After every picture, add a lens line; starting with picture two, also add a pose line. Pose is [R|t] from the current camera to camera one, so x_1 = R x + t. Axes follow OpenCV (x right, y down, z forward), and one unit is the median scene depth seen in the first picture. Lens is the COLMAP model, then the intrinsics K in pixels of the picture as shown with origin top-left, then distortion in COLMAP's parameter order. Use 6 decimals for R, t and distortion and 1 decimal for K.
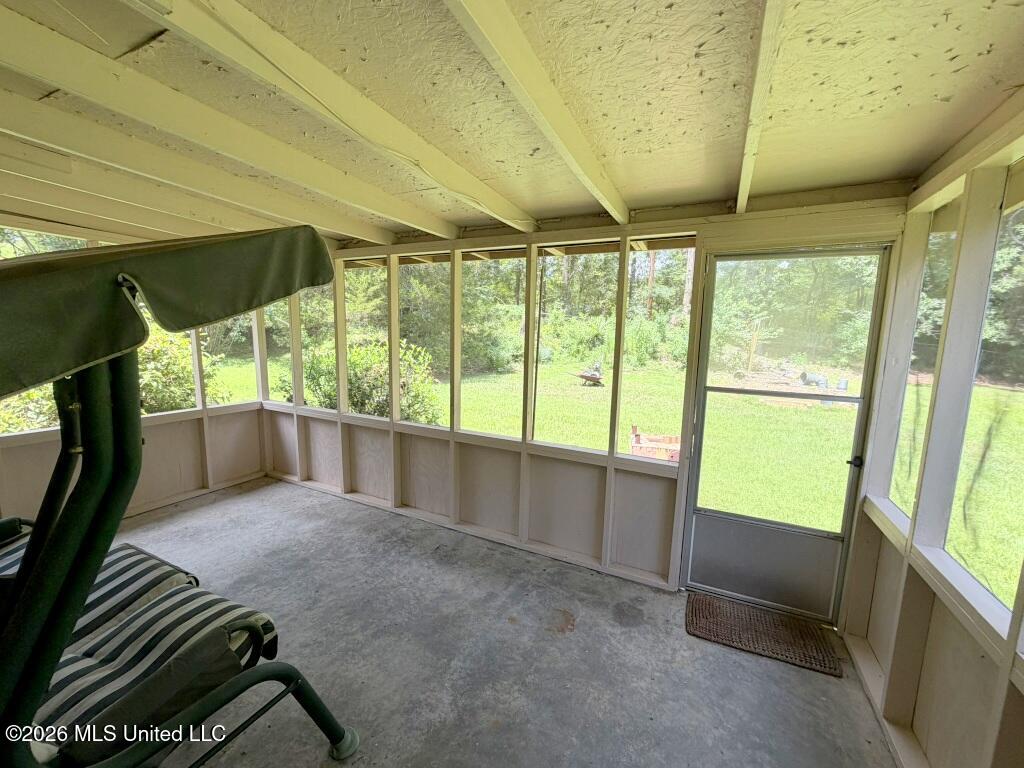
lens RADIAL K [[409.2, 0, 511.5], [0, 409.2, 386.5], [0, 0, 1]] dist [-0.000241, 0.000045]
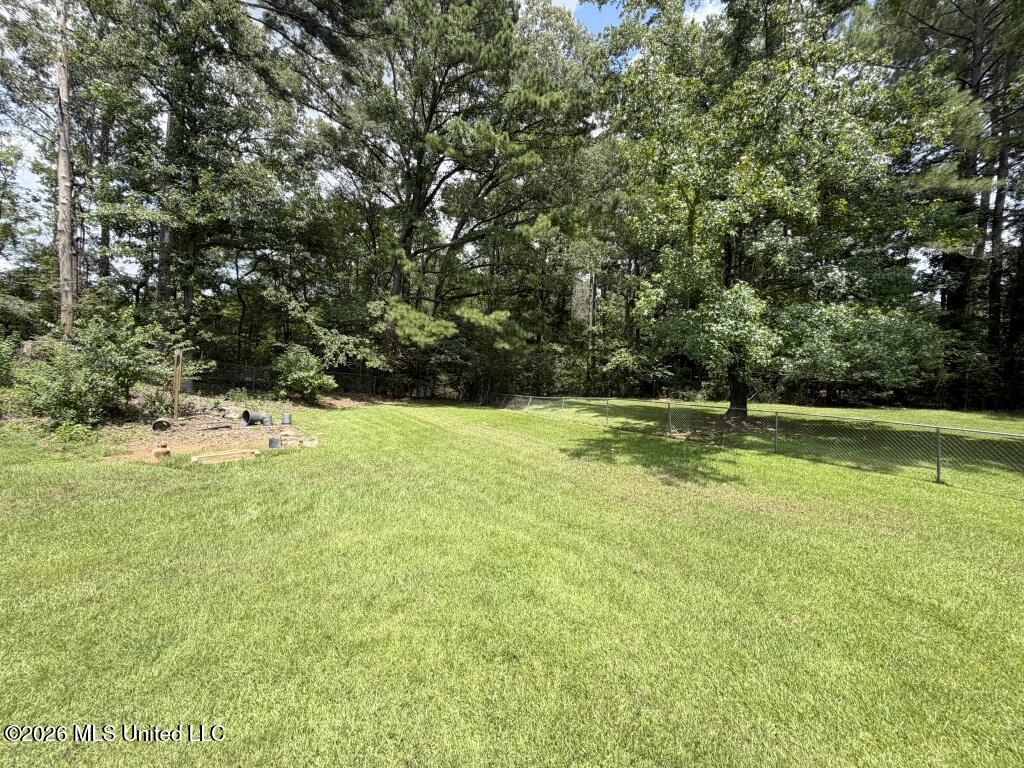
lens RADIAL K [[409.2, 0, 511.2], [0, 409.2, 384.9], [0, 0, 1]] dist [-0.000241, 0.000045]
pose [[0.363434, -0.061932, 0.929559, 0.095334], [0.139647, 0.990136, 0.011370, -0.017194], [-0.921094, 0.125678, 0.368497, 0.126980]]
